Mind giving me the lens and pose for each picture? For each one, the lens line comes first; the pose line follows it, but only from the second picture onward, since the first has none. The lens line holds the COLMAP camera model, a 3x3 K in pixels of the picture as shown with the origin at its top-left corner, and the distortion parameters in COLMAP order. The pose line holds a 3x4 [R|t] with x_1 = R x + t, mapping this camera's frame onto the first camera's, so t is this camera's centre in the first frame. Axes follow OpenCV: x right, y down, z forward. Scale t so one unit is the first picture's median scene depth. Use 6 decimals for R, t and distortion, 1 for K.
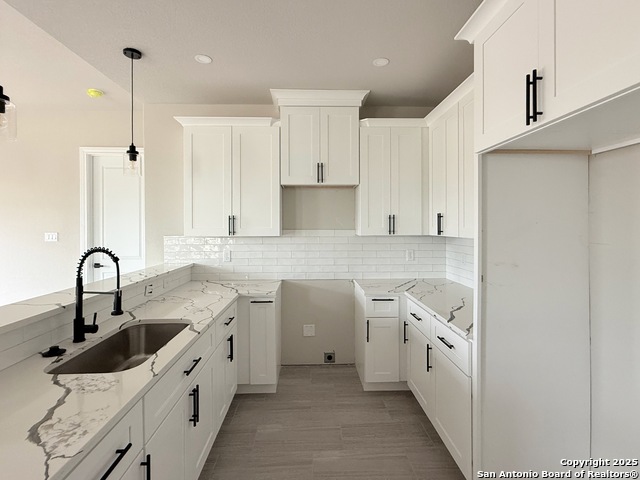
lens RADIAL K [[315.0, 0, 321.1], [0, 315.0, 225.9], [0, 0, 1]] dist [-0.000979, -0.000003]
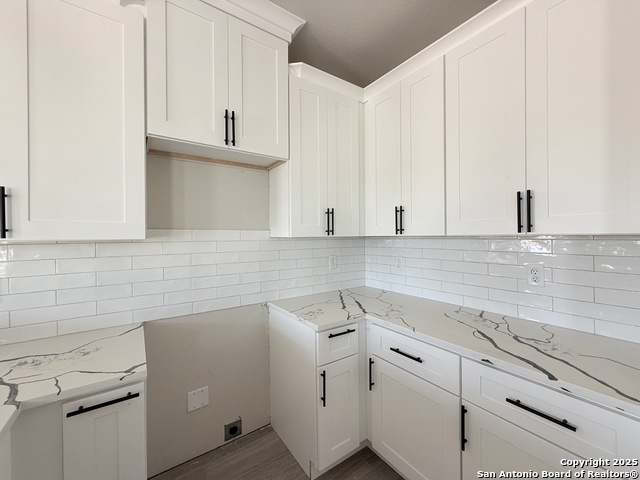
lens RADIAL K [[258.8, 0, 318.6], [0, 258.8, 235.8], [0, 0, 1]] dist [0.000726, 0.000072]
pose [[0.842072, -0.005035, 0.539342, -0.121462], [0.007534, 0.999969, -0.002427, 0.029692], [-0.539313, 0.006107, 0.842083, 0.513855]]
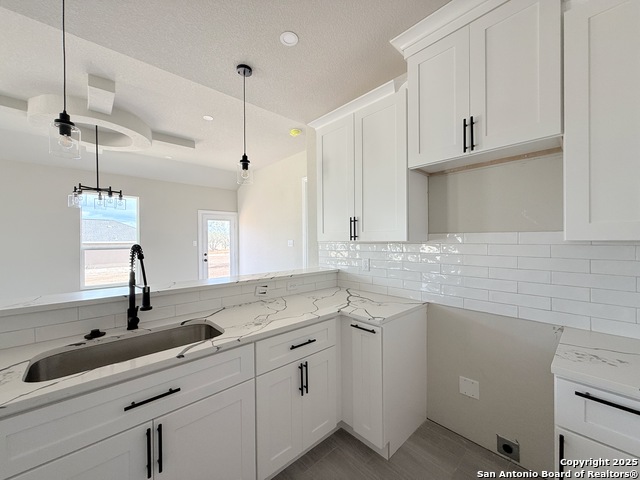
lens RADIAL K [[254.1, 0, 319.7], [0, 254.1, 241.2], [0, 0, 1]] dist [0.000919, 0.000040]
pose [[0.651021, 0.001408, -0.759058, 0.176917], [0.004030, 0.999978, 0.005311, 0.028117], [0.759049, -0.006516, 0.651001, 0.471779]]
